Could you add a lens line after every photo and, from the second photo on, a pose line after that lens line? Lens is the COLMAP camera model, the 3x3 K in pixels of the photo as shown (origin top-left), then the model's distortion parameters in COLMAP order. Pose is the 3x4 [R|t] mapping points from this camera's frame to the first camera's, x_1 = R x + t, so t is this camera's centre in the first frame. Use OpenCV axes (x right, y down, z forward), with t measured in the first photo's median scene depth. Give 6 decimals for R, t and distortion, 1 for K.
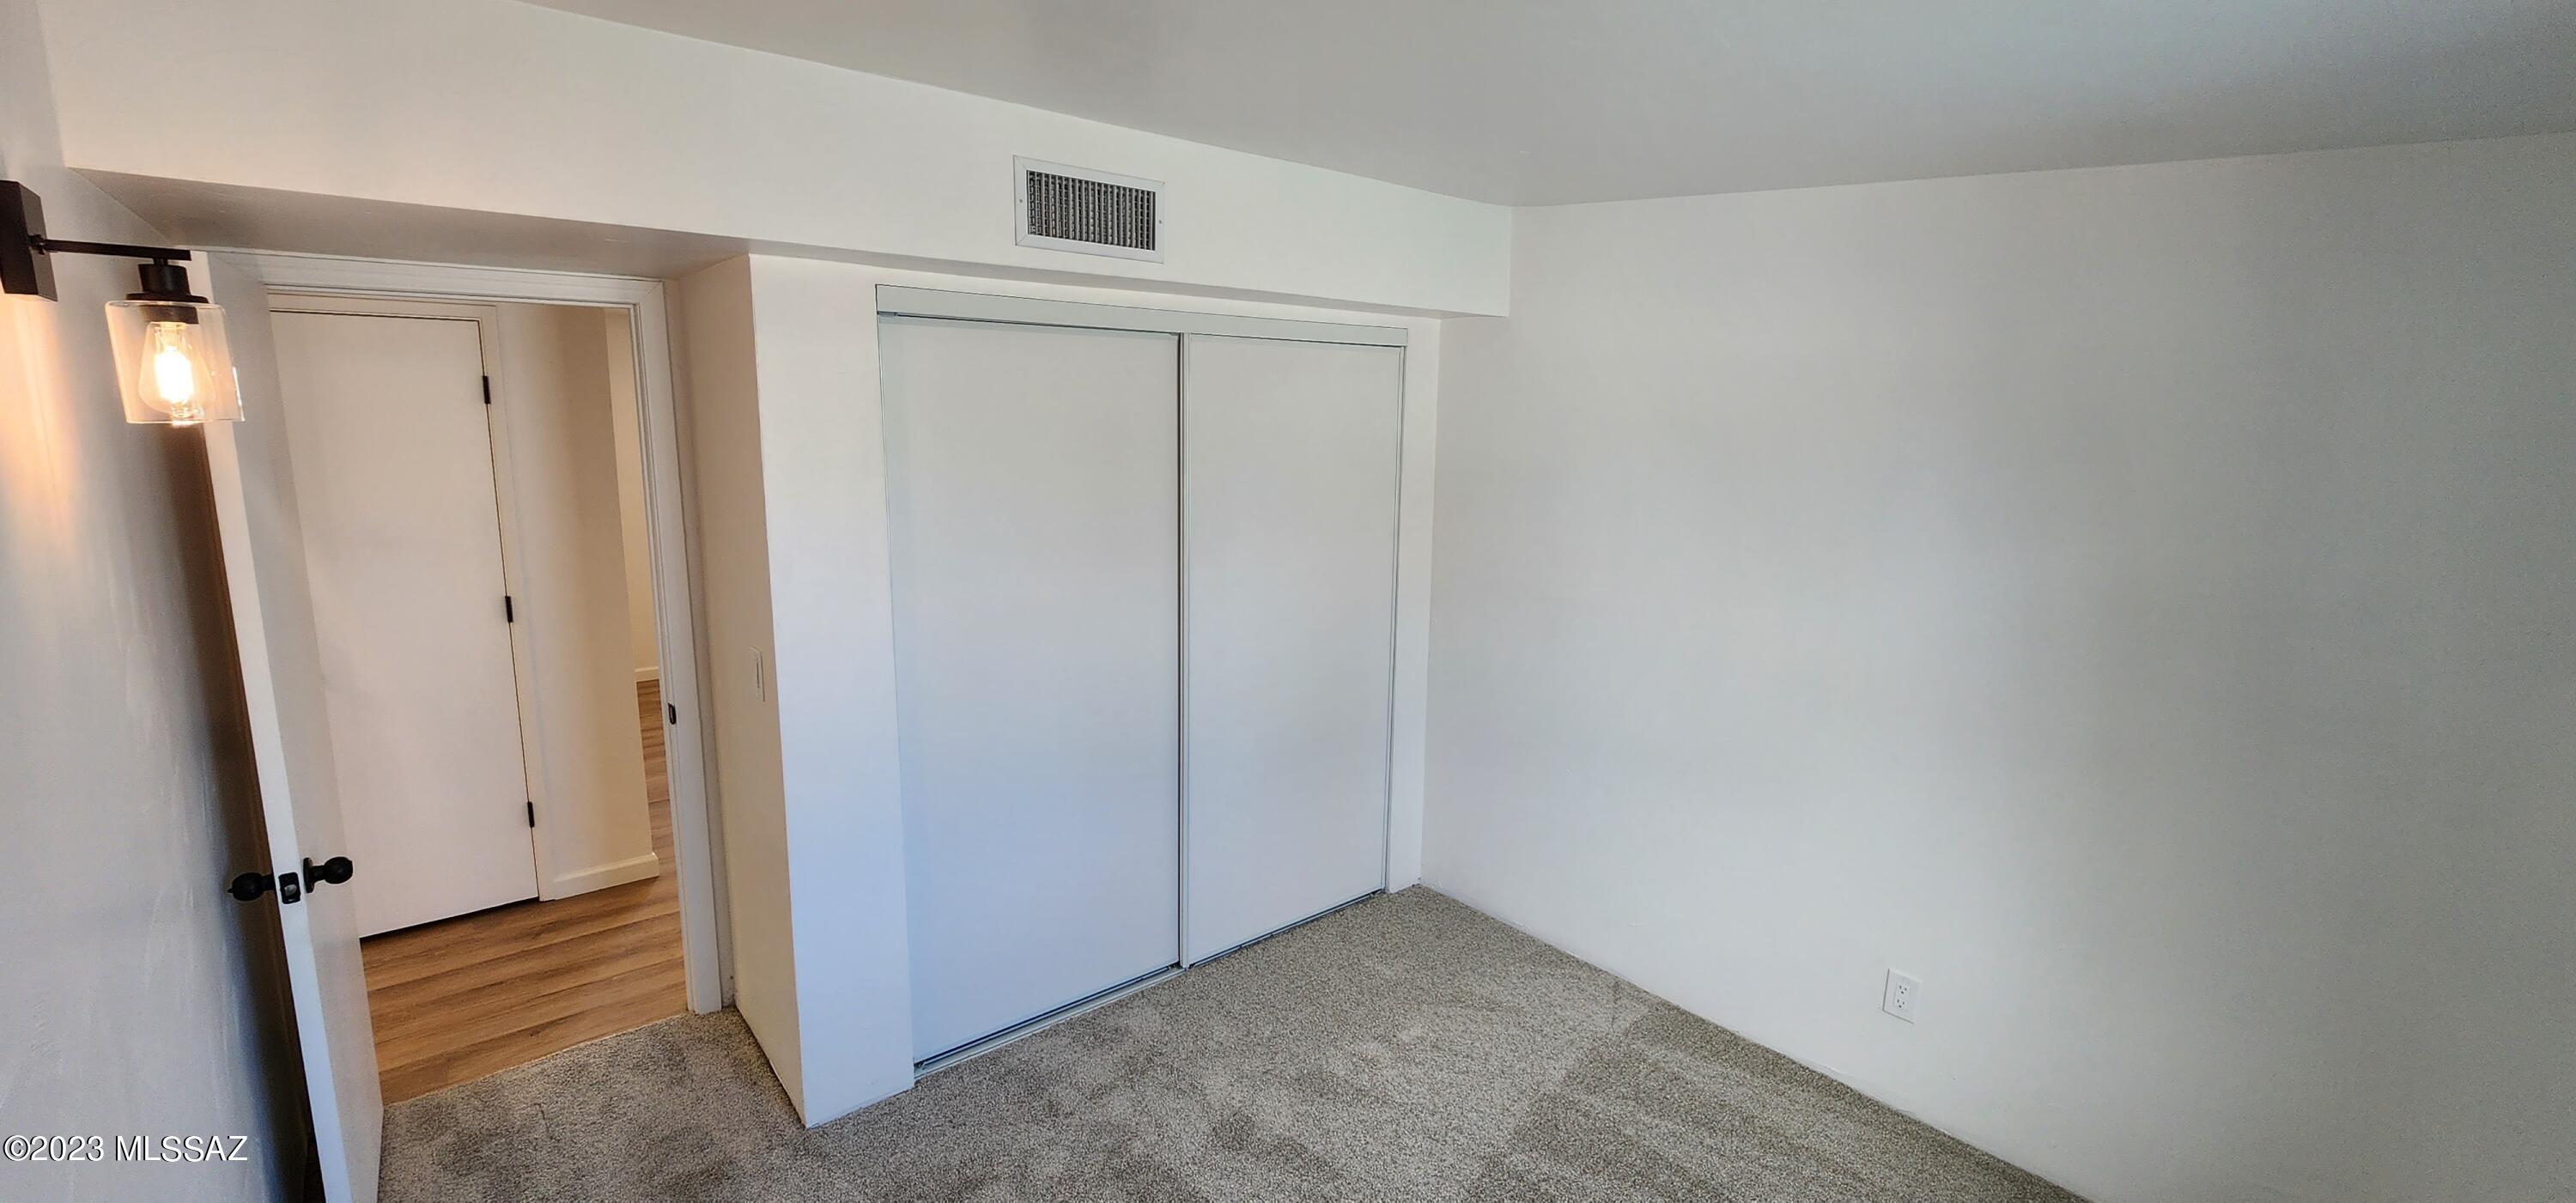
lens RADIAL K [[1065.7, 0, 1294.7], [0, 1065.7, 580.5], [0, 0, 1]] dist [-0.000873, -0.000181]
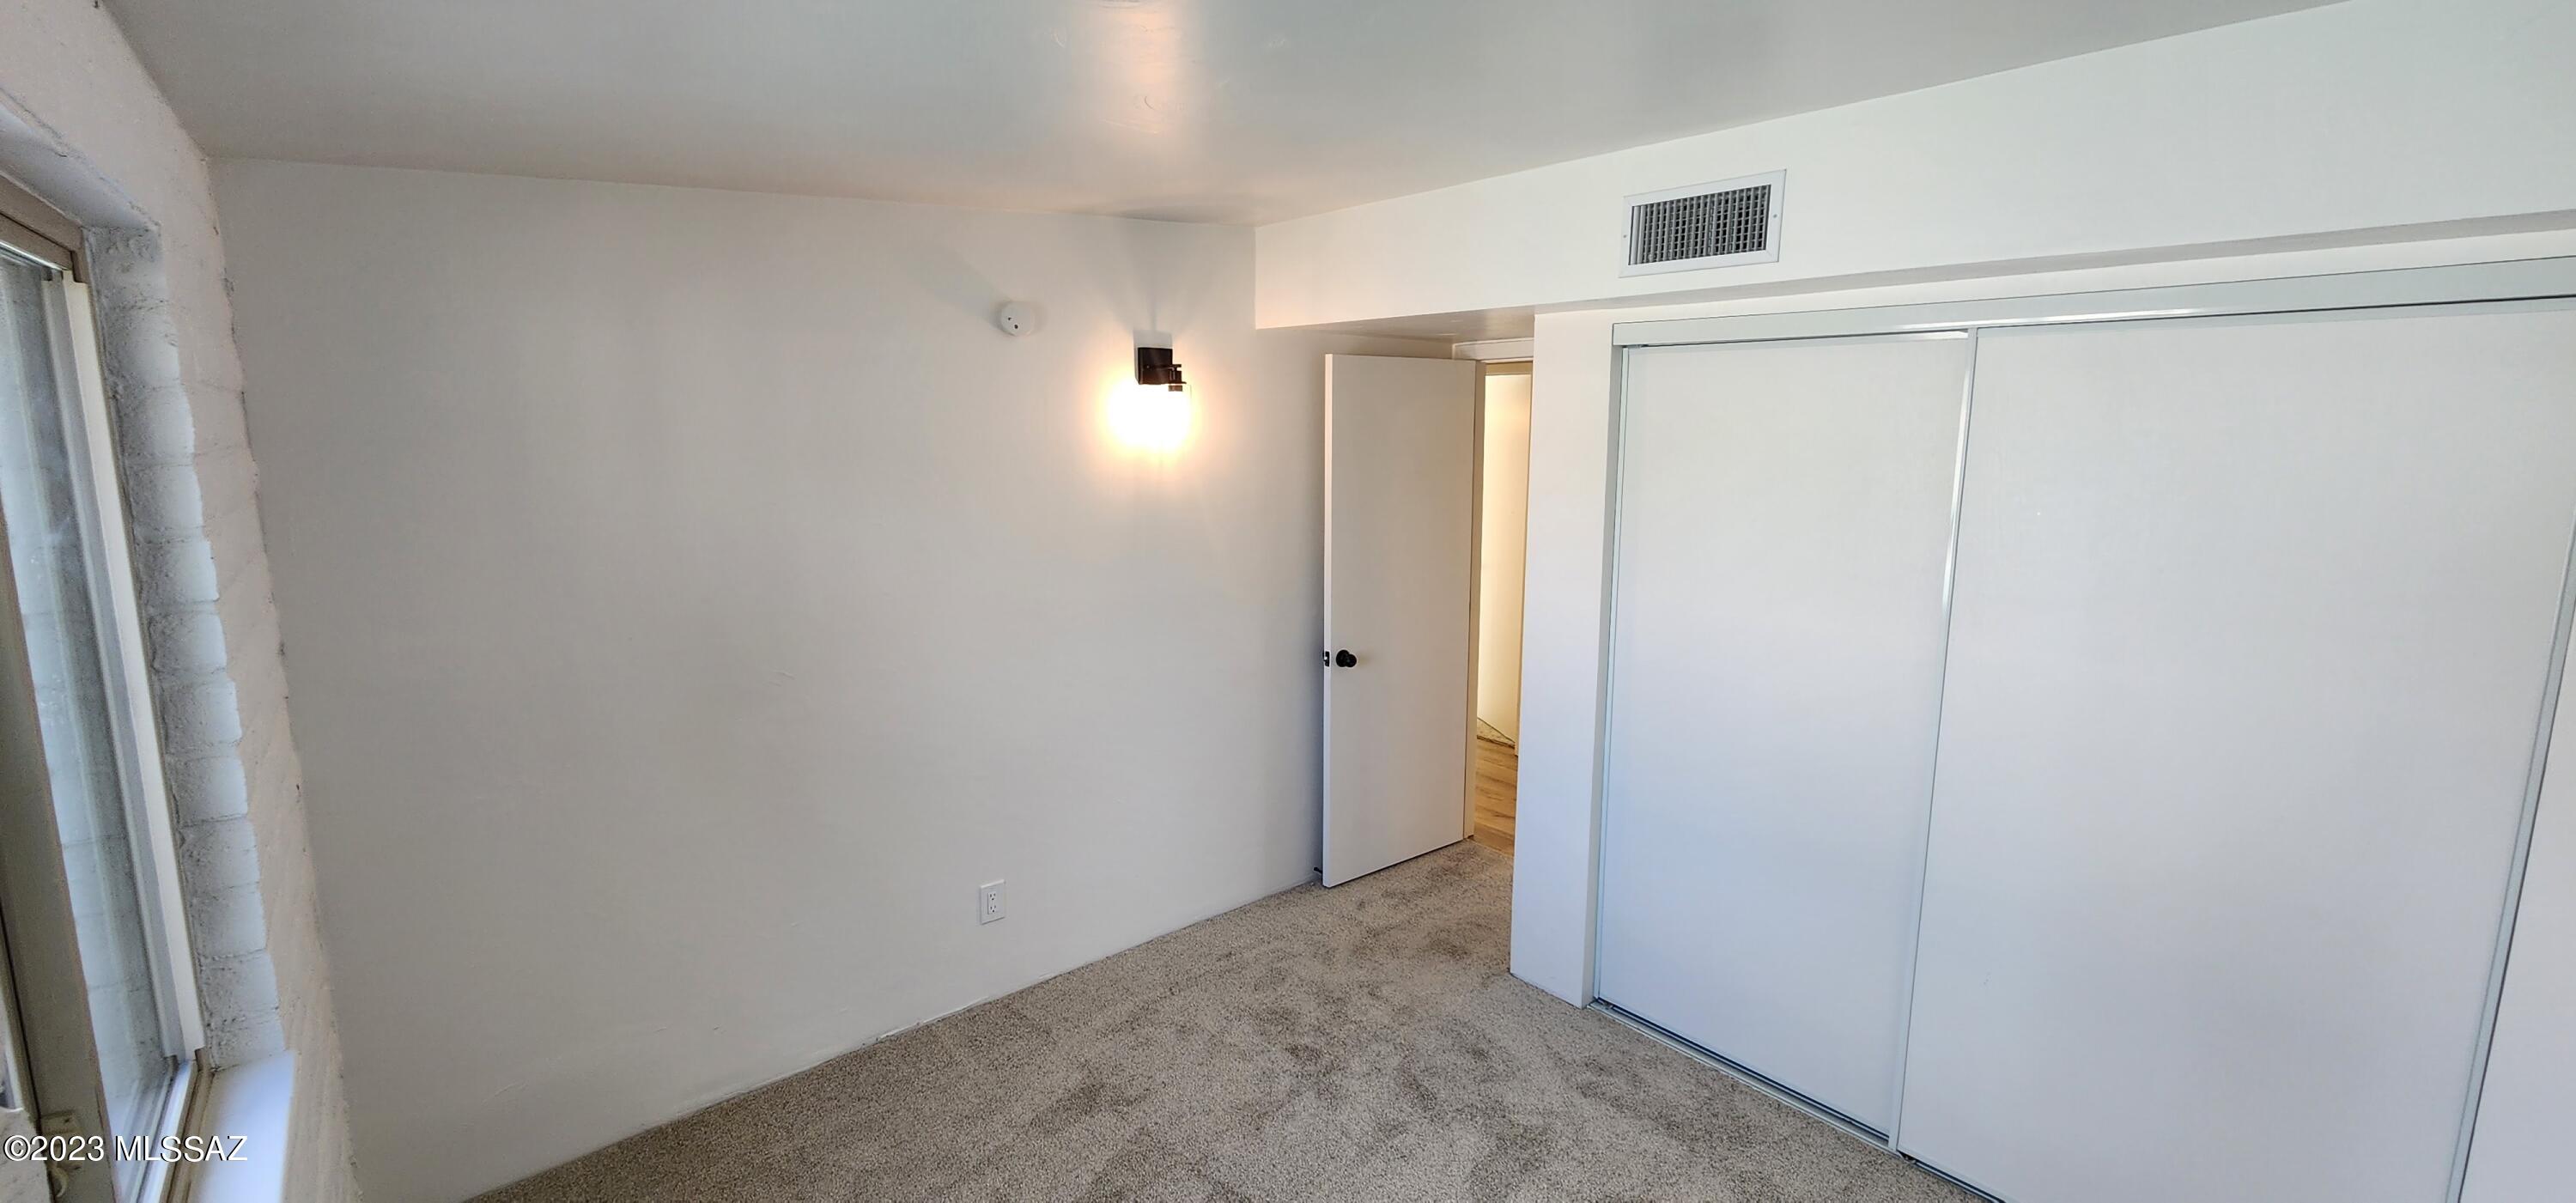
lens RADIAL K [[1065.7, 0, 1294.7], [0, 1065.7, 580.5], [0, 0, 1]] dist [-0.000873, -0.000181]
pose [[0.006638, 0.135455, -0.990761, 0.809505], [-0.173884, 0.975845, 0.132251, -0.089213], [0.984744, 0.171400, 0.030031, 0.641793]]
